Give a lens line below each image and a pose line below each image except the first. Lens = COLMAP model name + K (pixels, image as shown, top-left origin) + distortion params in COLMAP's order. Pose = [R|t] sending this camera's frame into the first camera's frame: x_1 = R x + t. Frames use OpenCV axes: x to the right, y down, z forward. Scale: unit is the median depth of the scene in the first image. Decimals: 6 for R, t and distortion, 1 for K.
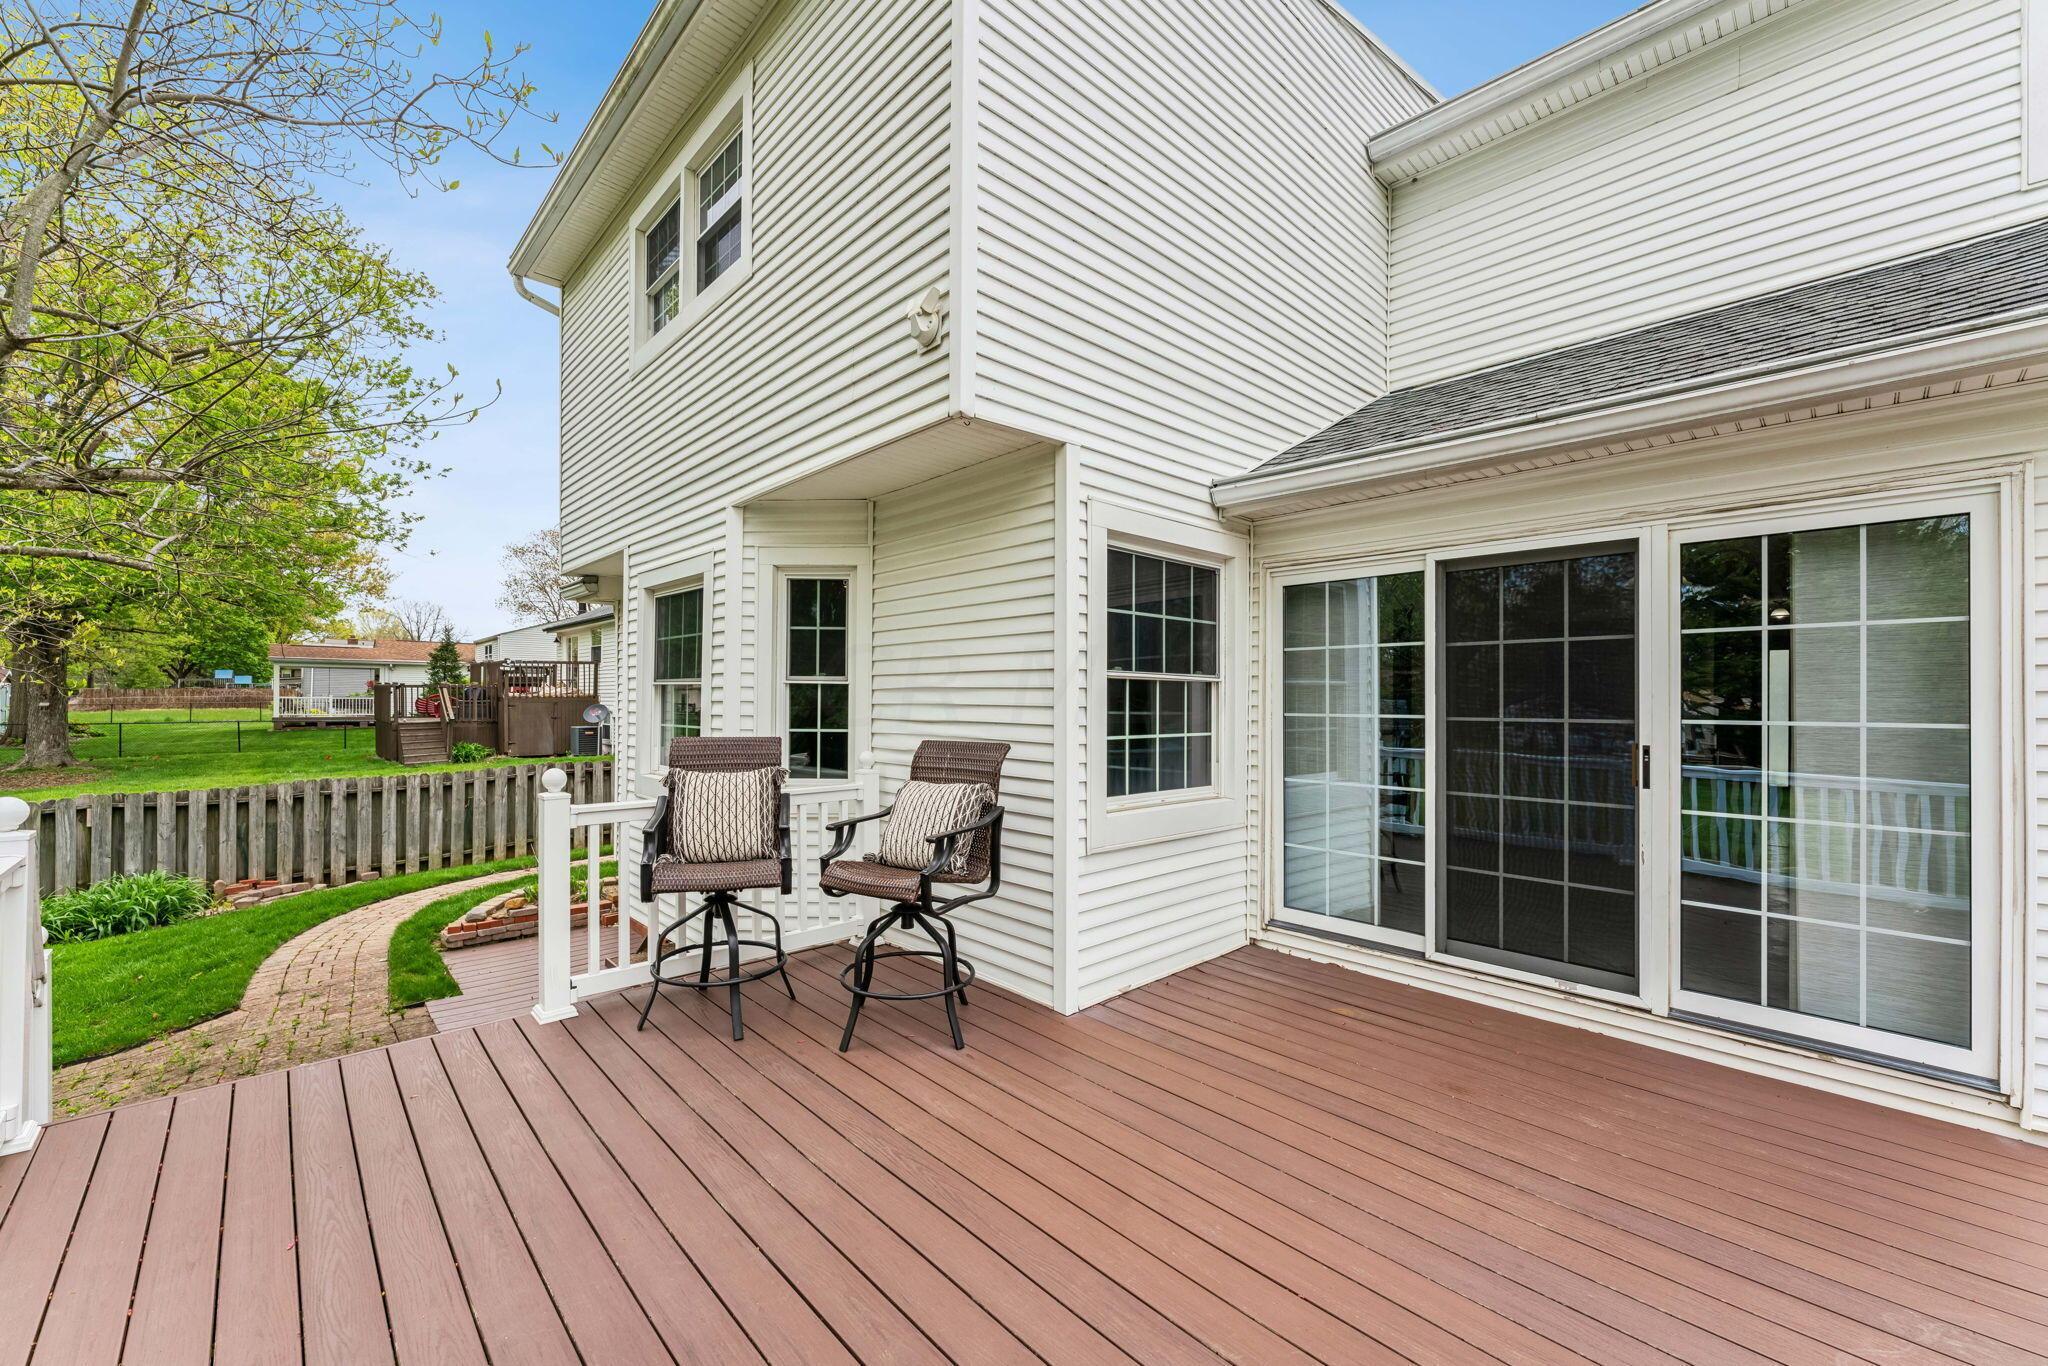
lens RADIAL K [[816.9, 0, 1017.7], [0, 816.9, 693.3], [0, 0, 1]] dist [0.003636, 0.000386]
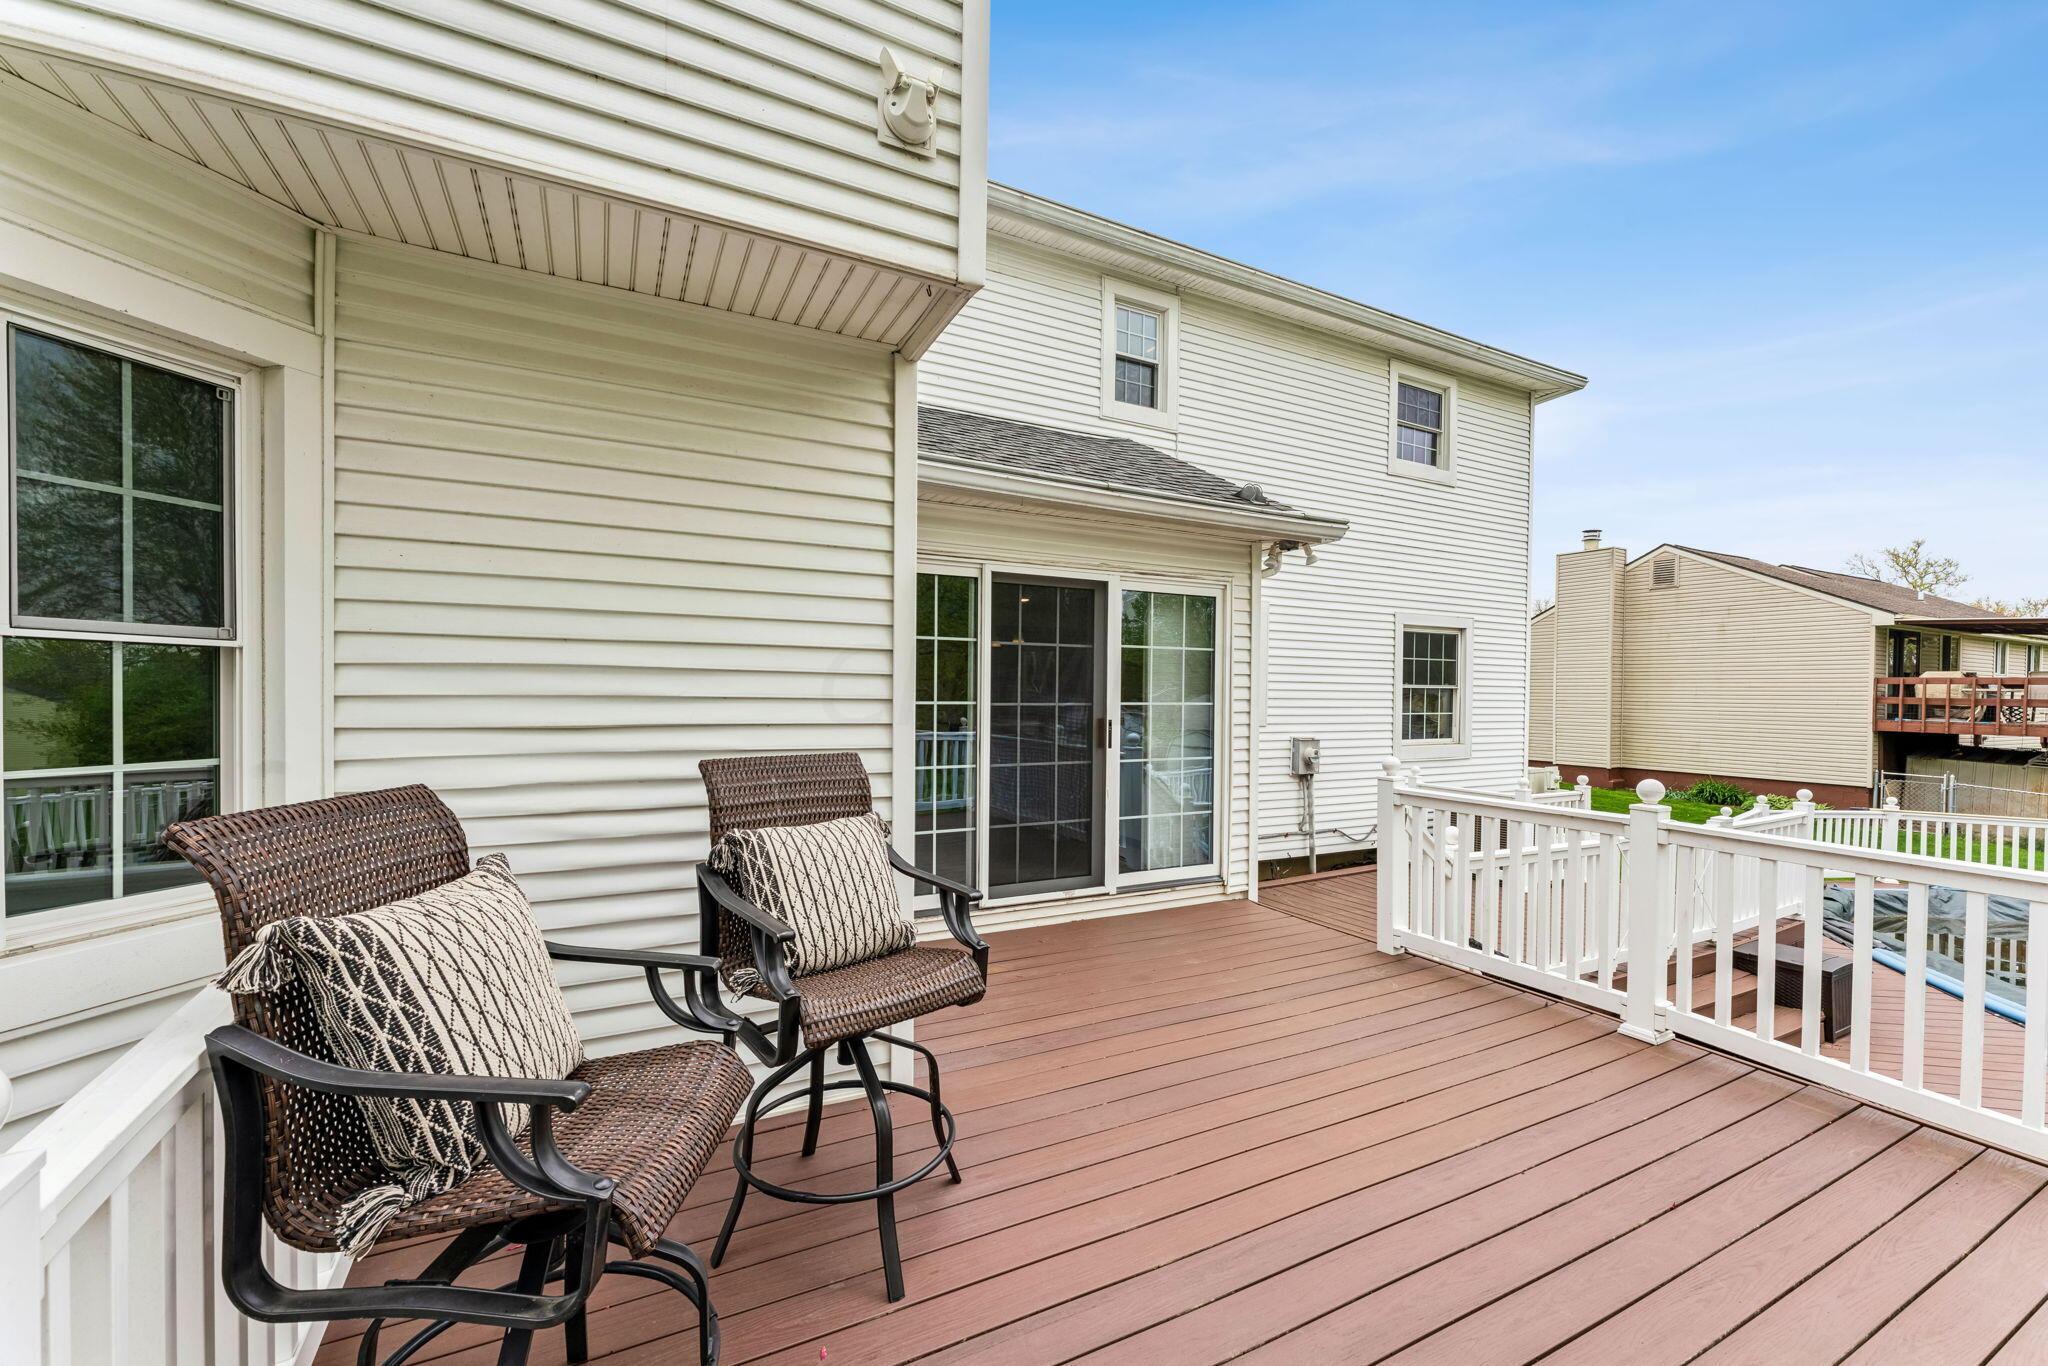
lens RADIAL K [[816.9, 0, 1016.4], [0, 816.9, 691.0], [0, 0, 1]] dist [0.003636, 0.000386]
pose [[0.271431, -0.003024, 0.962453, -0.740842], [-0.016470, 0.999834, 0.007786, 0.002229], [-0.962317, -0.017965, 0.271337, 0.764243]]
